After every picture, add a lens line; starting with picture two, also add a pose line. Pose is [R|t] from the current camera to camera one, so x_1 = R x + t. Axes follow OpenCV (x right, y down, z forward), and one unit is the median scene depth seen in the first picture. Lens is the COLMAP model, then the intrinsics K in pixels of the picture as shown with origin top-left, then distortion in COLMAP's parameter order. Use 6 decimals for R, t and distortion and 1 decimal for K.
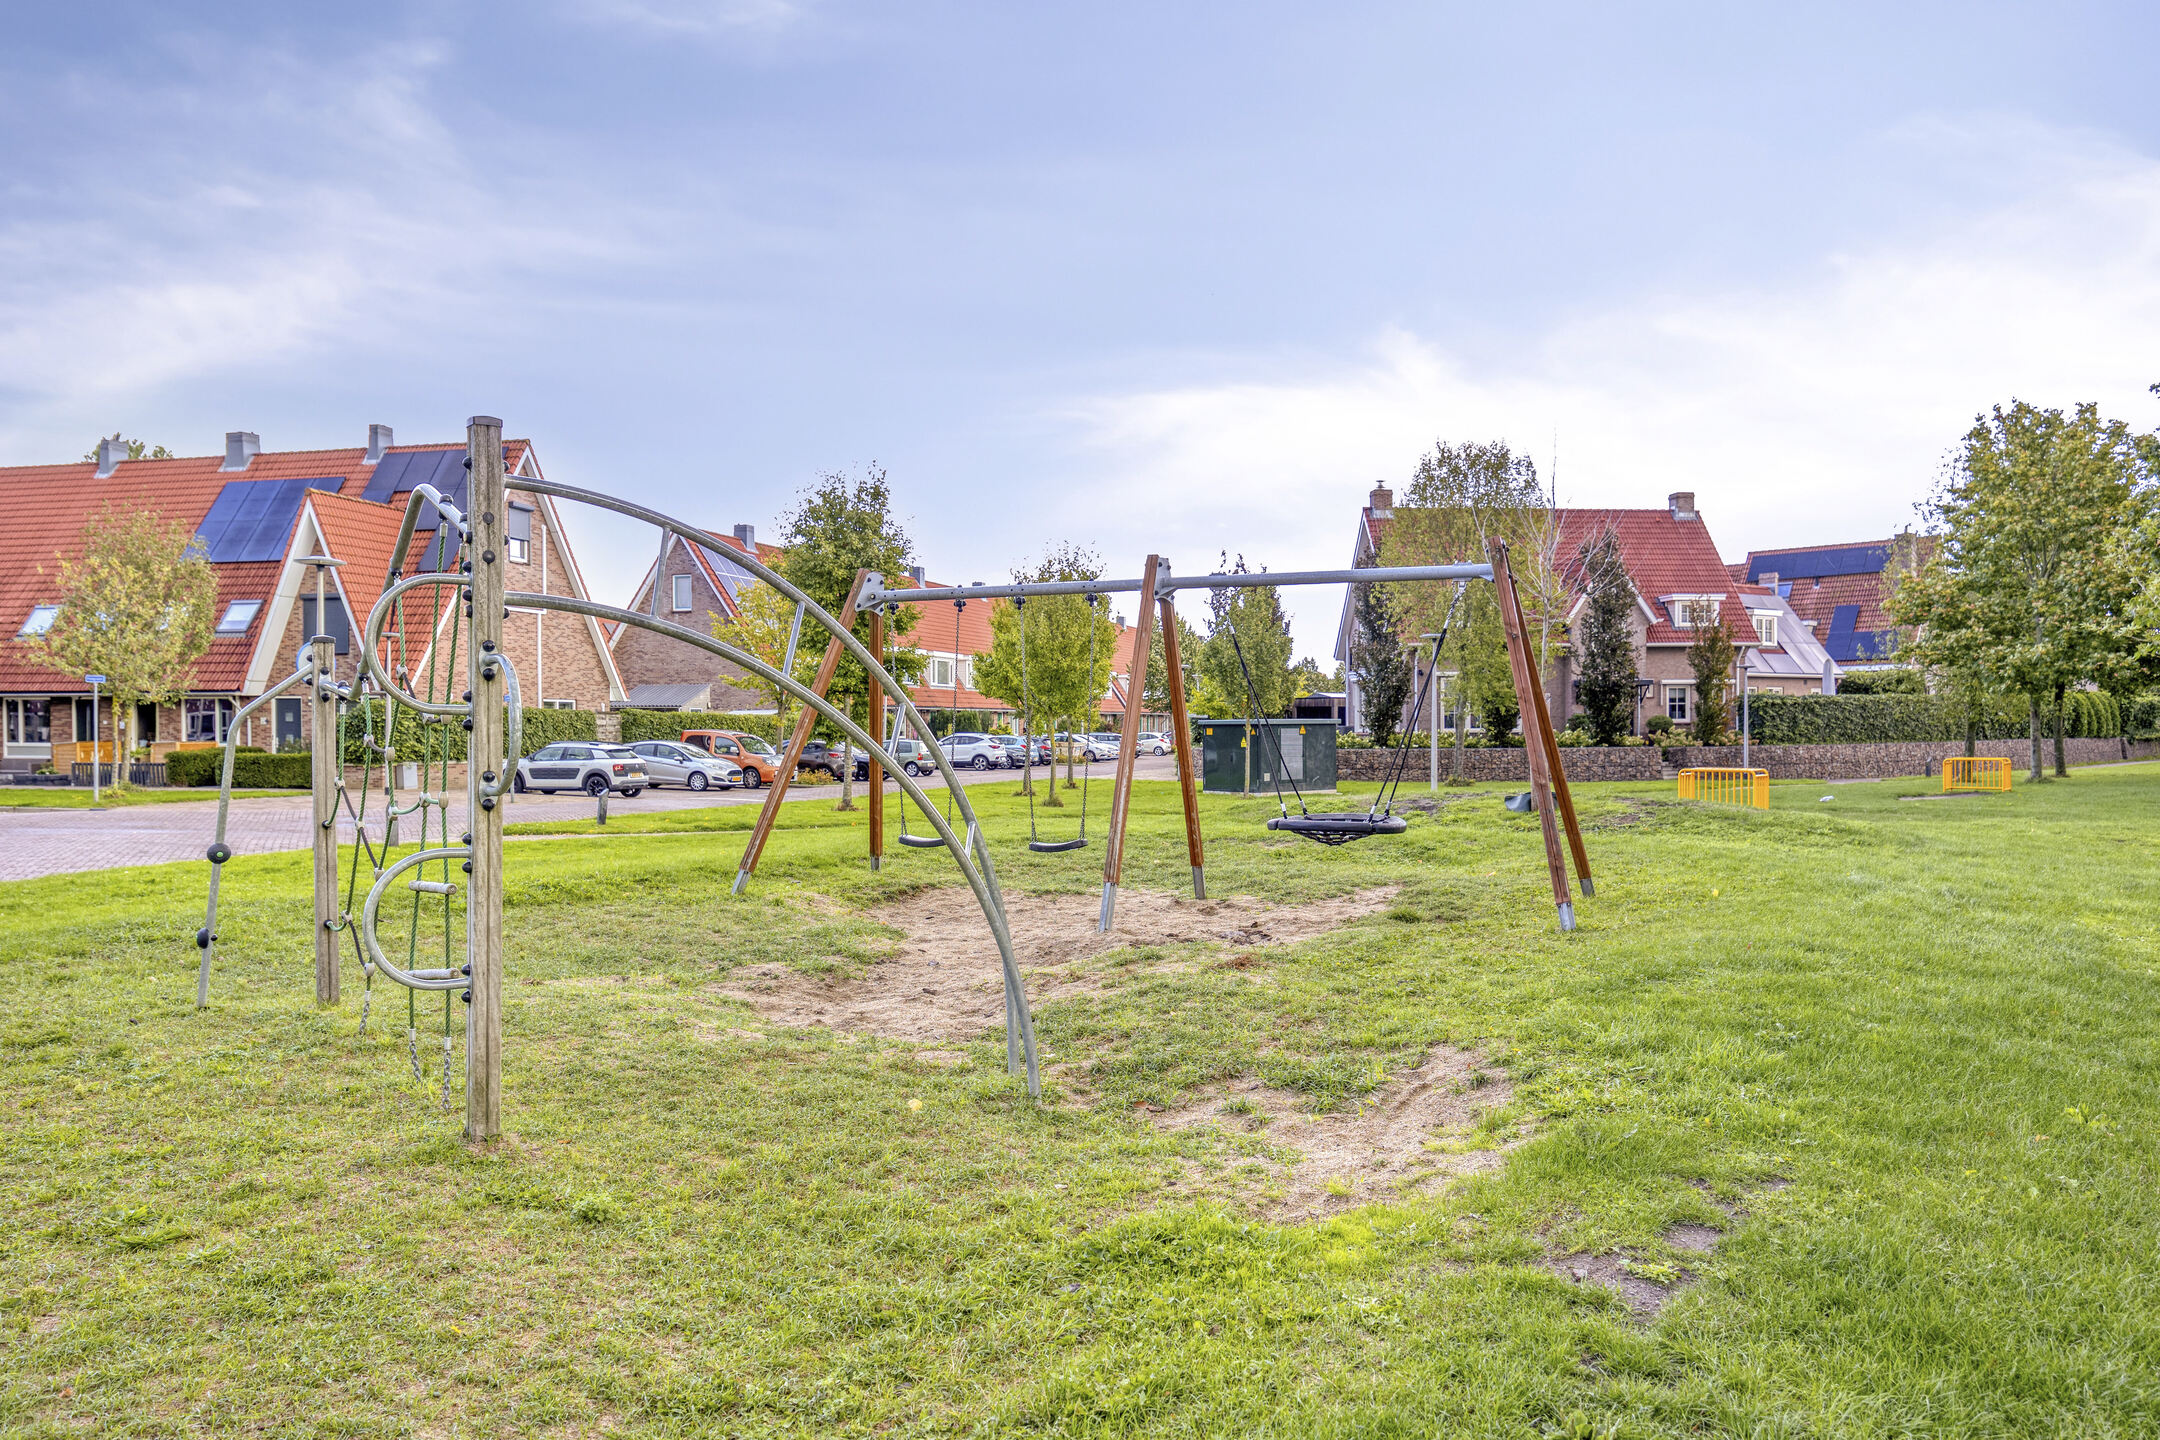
lens RADIAL K [[1507.4, 0, 1099.2], [0, 1507.4, 762.0], [0, 0, 1]] dist [-0.004326, -0.000767]
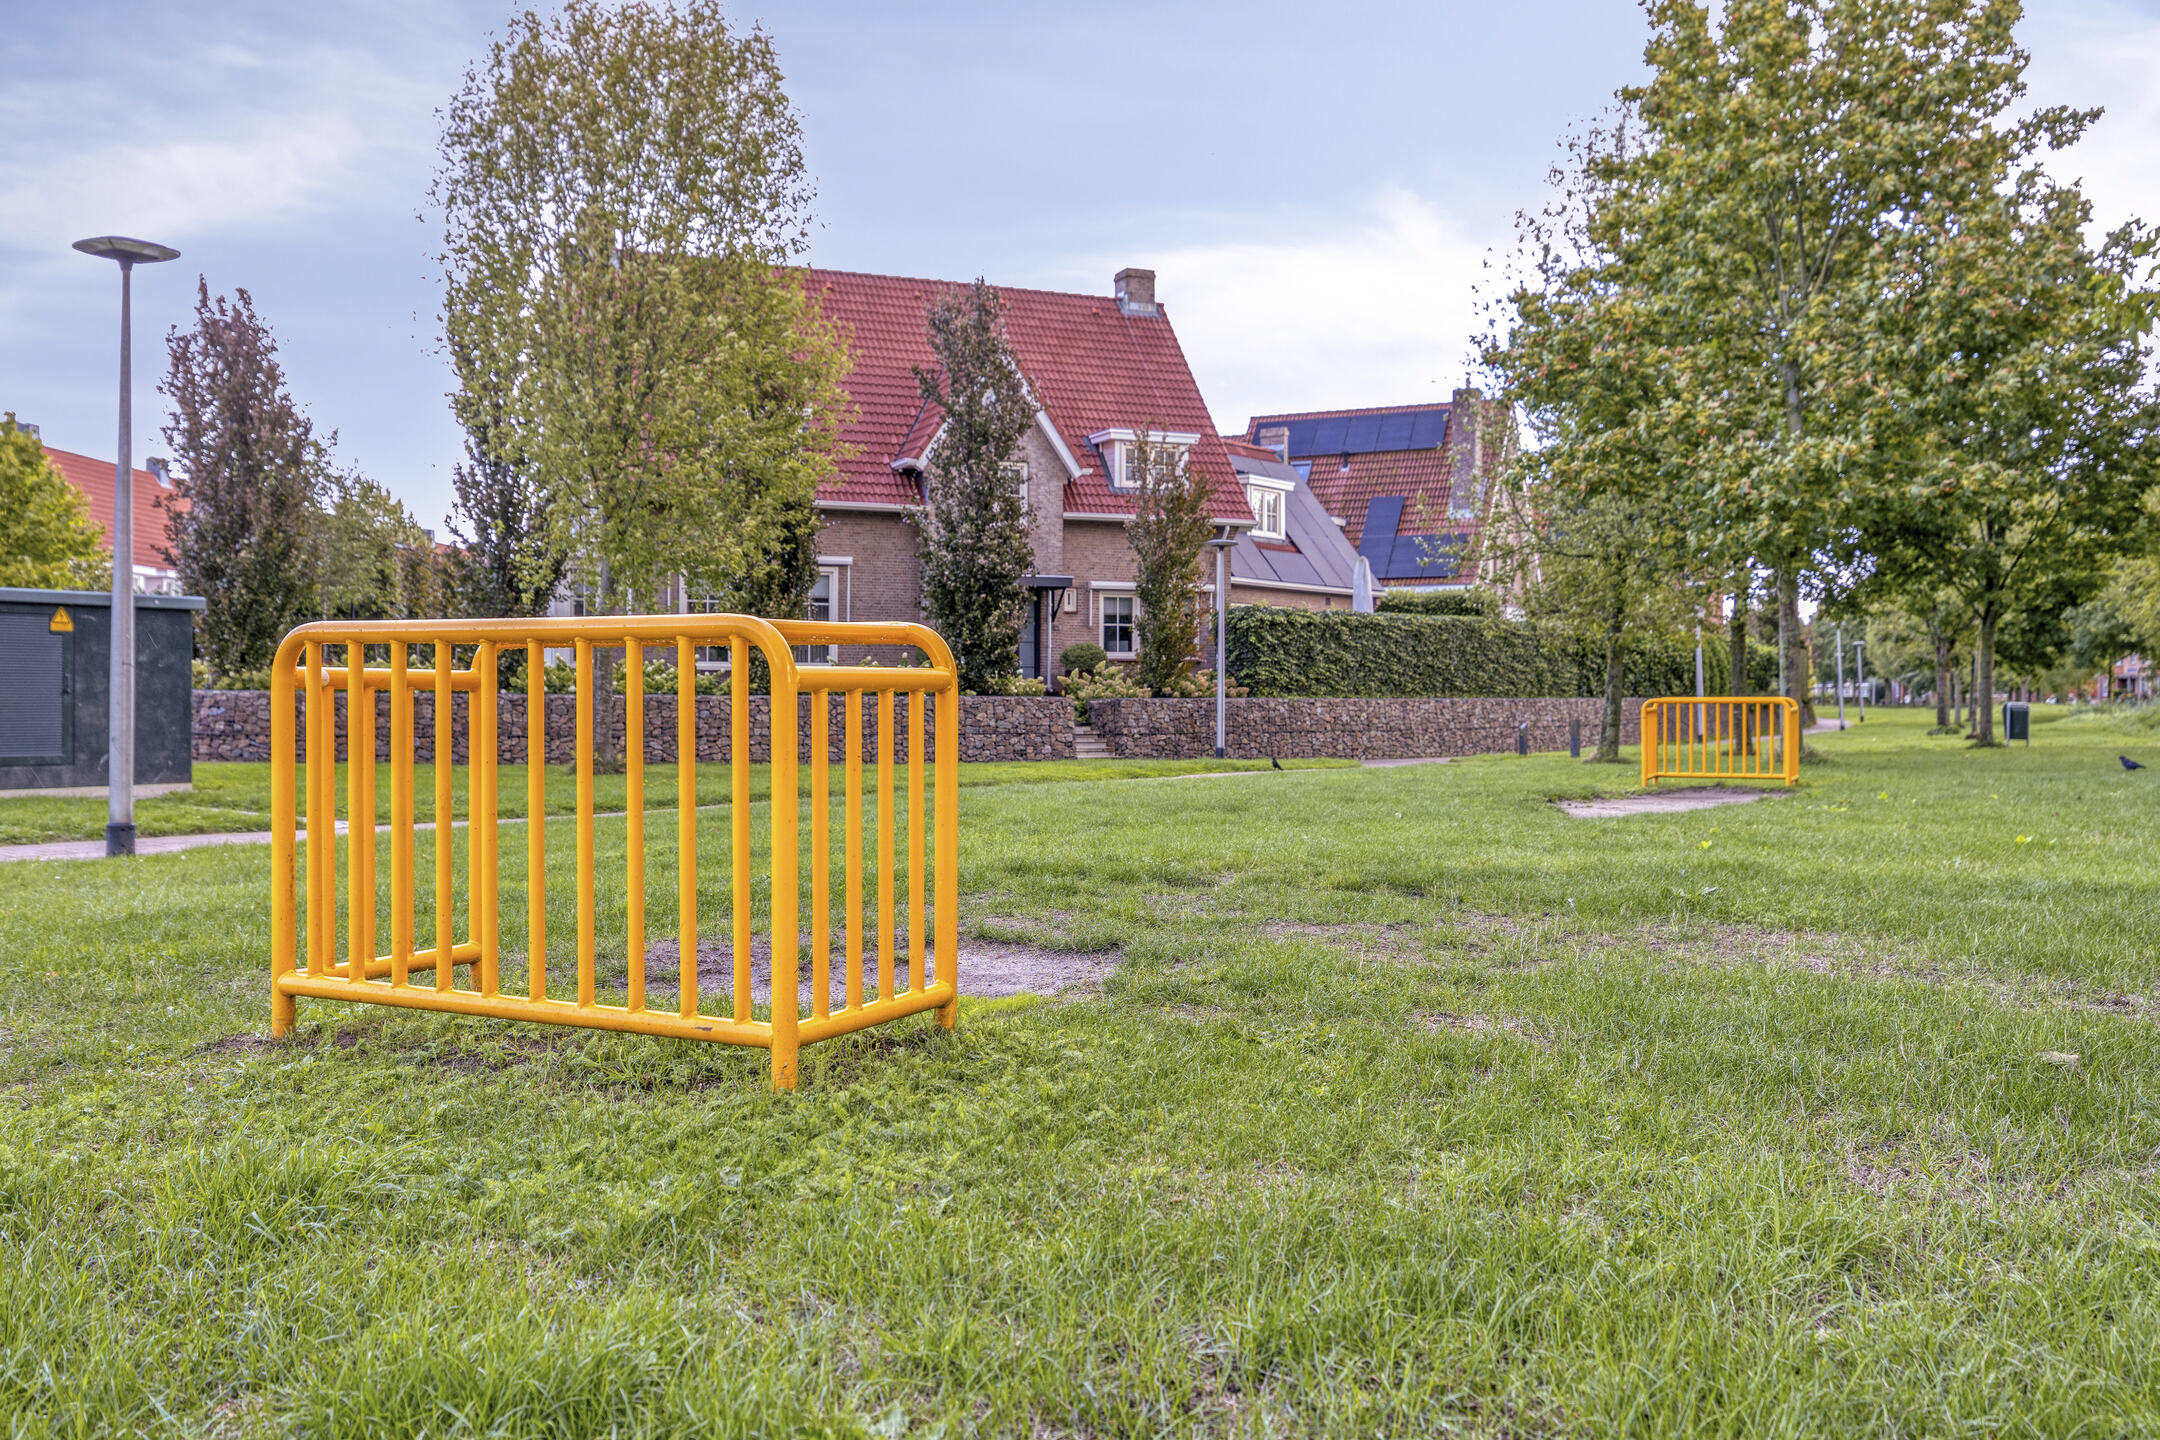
lens RADIAL K [[1865.7, 0, 1079.4], [0, 1865.7, 724.3], [0, 0, 1]] dist [0.001283, 0.000086]
pose [[0.954324, 0.006056, 0.298713, 0.166600], [-0.003702, 0.999957, -0.008444, 0.004524], [-0.298752, 0.006952, 0.954306, 0.349079]]
